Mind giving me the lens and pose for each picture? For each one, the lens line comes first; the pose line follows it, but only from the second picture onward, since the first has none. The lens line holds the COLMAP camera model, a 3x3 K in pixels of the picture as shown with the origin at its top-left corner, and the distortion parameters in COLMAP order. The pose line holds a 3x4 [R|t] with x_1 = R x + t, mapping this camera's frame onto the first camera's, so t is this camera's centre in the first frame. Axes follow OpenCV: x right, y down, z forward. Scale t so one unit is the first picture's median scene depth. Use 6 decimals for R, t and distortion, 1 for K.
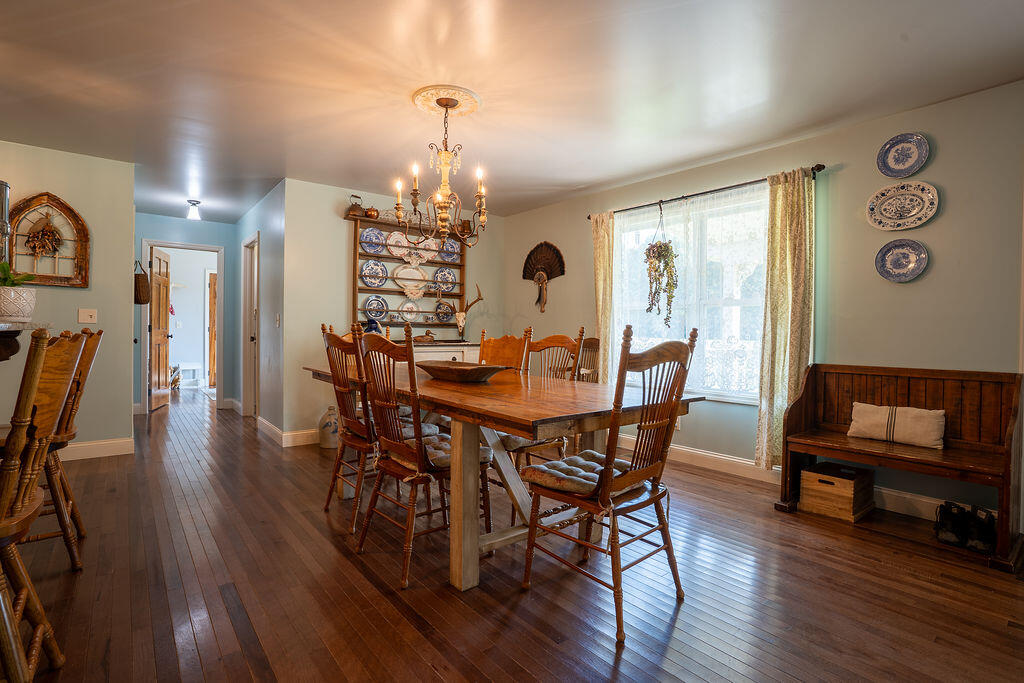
lens RADIAL K [[501.5, 0, 508.4], [0, 501.5, 339.1], [0, 0, 1]] dist [-0.056134, 0.019984]
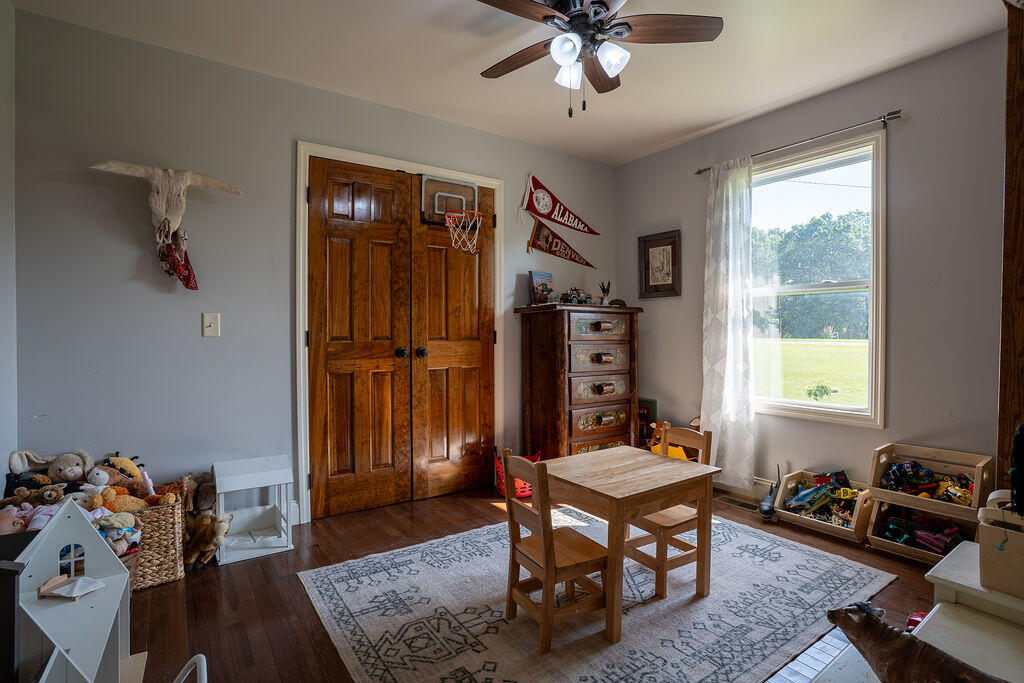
lens RADIAL K [[501.5, 0, 514.8], [0, 501.5, 339.4], [0, 0, 1]] dist [-0.056134, 0.019984]
pose [[0.995827, -0.011960, -0.090470, -0.454107], [0.011551, 0.999921, -0.005046, -0.016488], [0.090523, 0.003980, 0.995886, 0.706785]]
